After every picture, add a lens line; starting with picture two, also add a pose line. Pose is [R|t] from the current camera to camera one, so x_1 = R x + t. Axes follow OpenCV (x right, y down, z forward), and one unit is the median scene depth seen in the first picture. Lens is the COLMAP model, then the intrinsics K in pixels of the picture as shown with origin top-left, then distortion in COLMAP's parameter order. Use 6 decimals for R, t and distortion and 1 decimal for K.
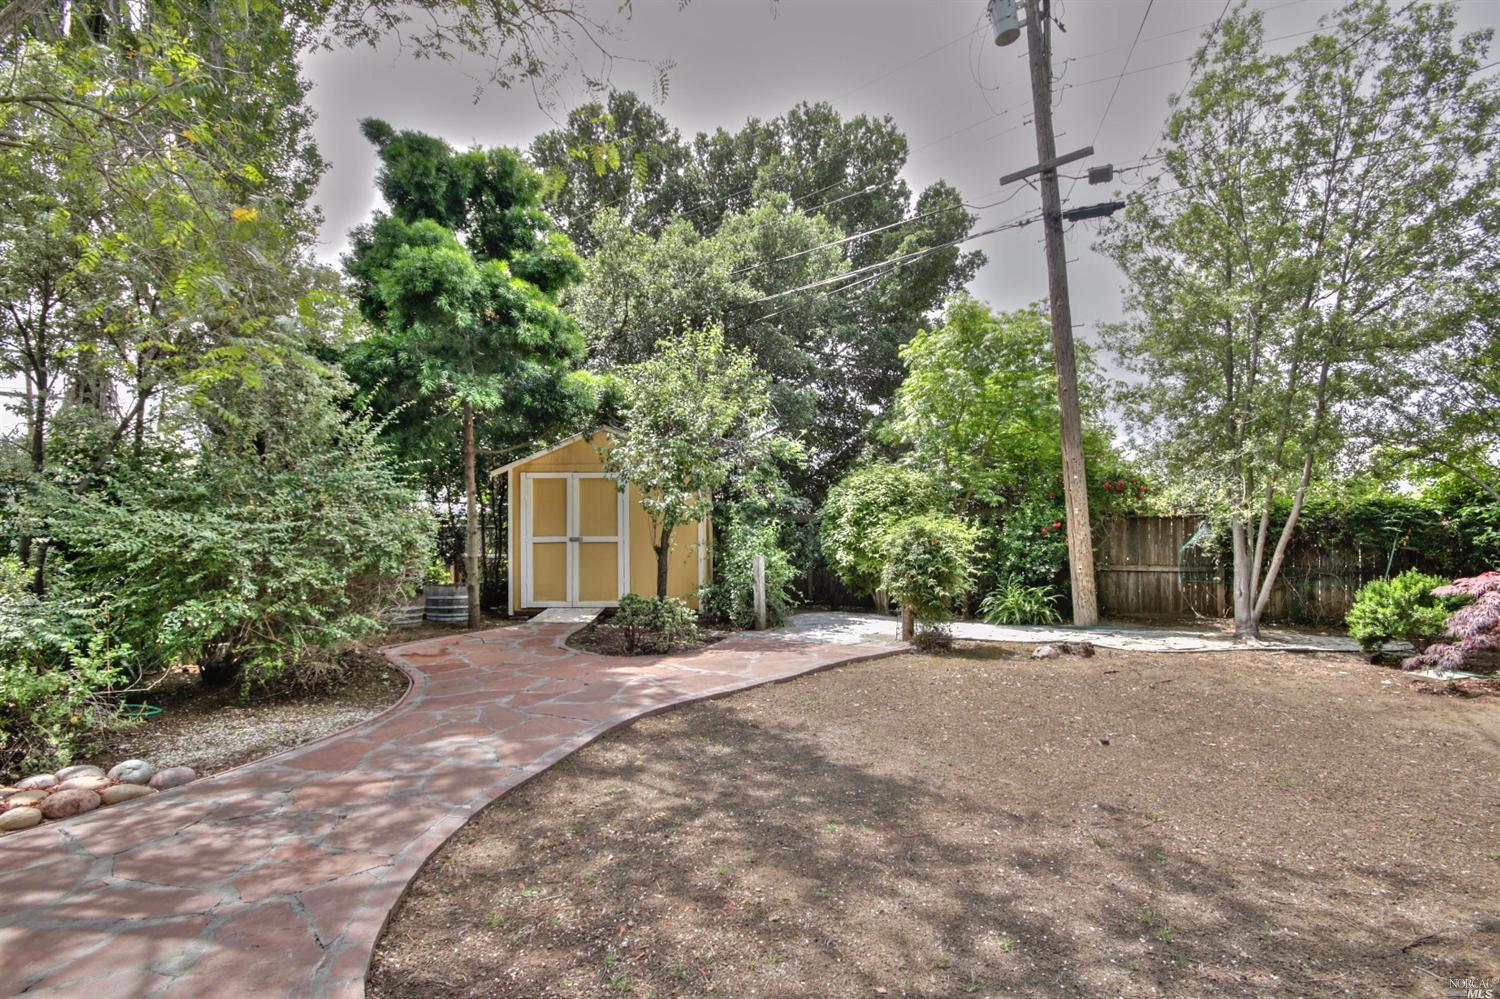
lens RADIAL K [[686.6, 0, 752.2], [0, 686.6, 510.8], [0, 0, 1]] dist [0.004311, -0.006049]
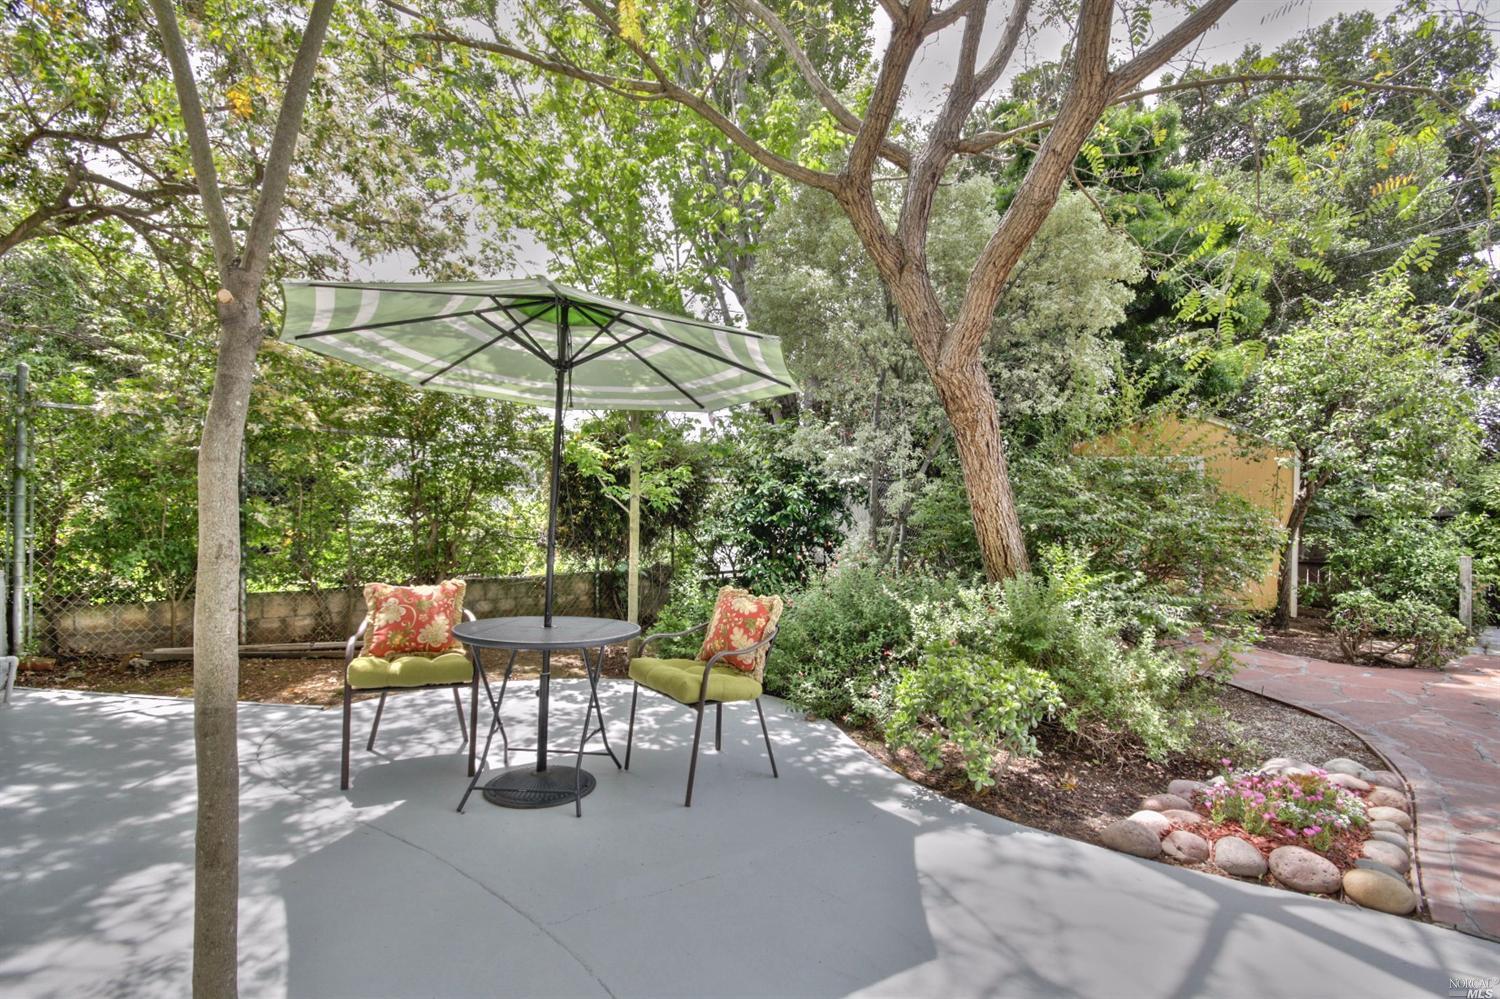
lens RADIAL K [[691.6, 0, 746.6], [0, 691.6, 510.2], [0, 0, 1]] dist [0.003852, -0.008811]
pose [[0.938481, 0.024933, -0.344429, -0.505315], [-0.015599, 0.999433, 0.029844, -0.002219], [0.344978, -0.022635, 0.938338, -0.080363]]
